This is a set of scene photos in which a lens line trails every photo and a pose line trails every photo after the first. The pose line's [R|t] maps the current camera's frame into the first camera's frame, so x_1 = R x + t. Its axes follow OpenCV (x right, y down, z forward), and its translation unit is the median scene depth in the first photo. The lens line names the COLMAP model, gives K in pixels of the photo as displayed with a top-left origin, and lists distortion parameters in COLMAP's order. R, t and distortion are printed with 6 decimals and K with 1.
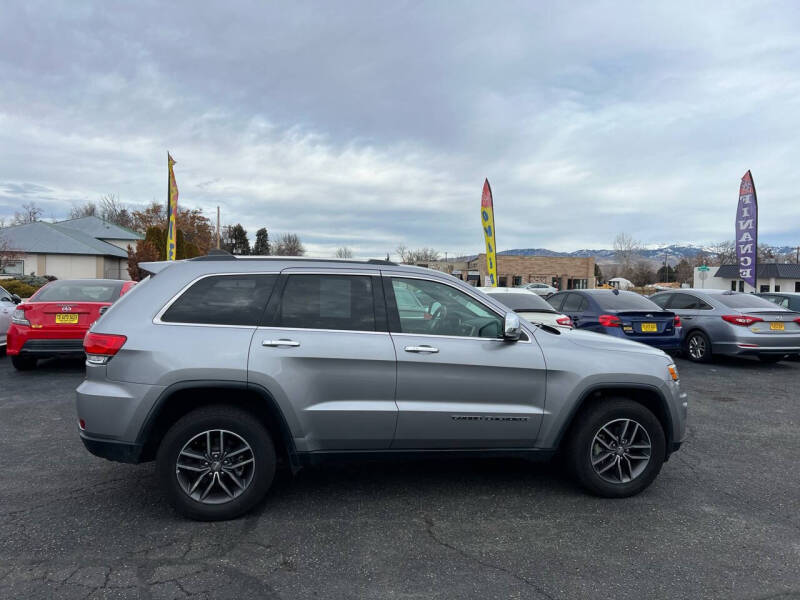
lens RADIAL K [[598.1, 0, 400.0], [0, 598.1, 300.0], [0, 0, 1]] dist [0.022692, -0.012623]
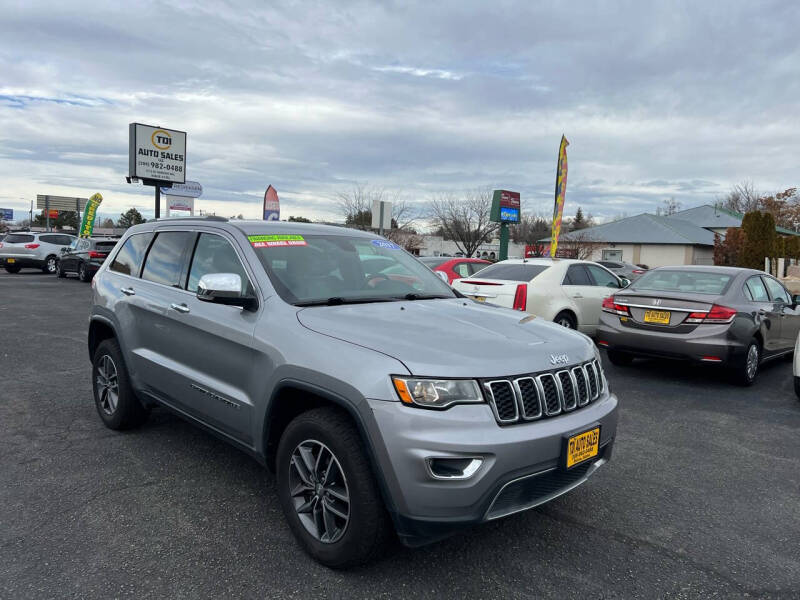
lens RADIAL K [[598.1, 0, 400.0], [0, 598.1, 300.0], [0, 0, 1]] dist [0.022692, -0.012623]
pose [[0.551478, 0.060319, -0.832006, 1.024844], [-0.048727, 0.998009, 0.040056, 0.014678], [0.832765, 0.018451, 0.553319, 0.763814]]
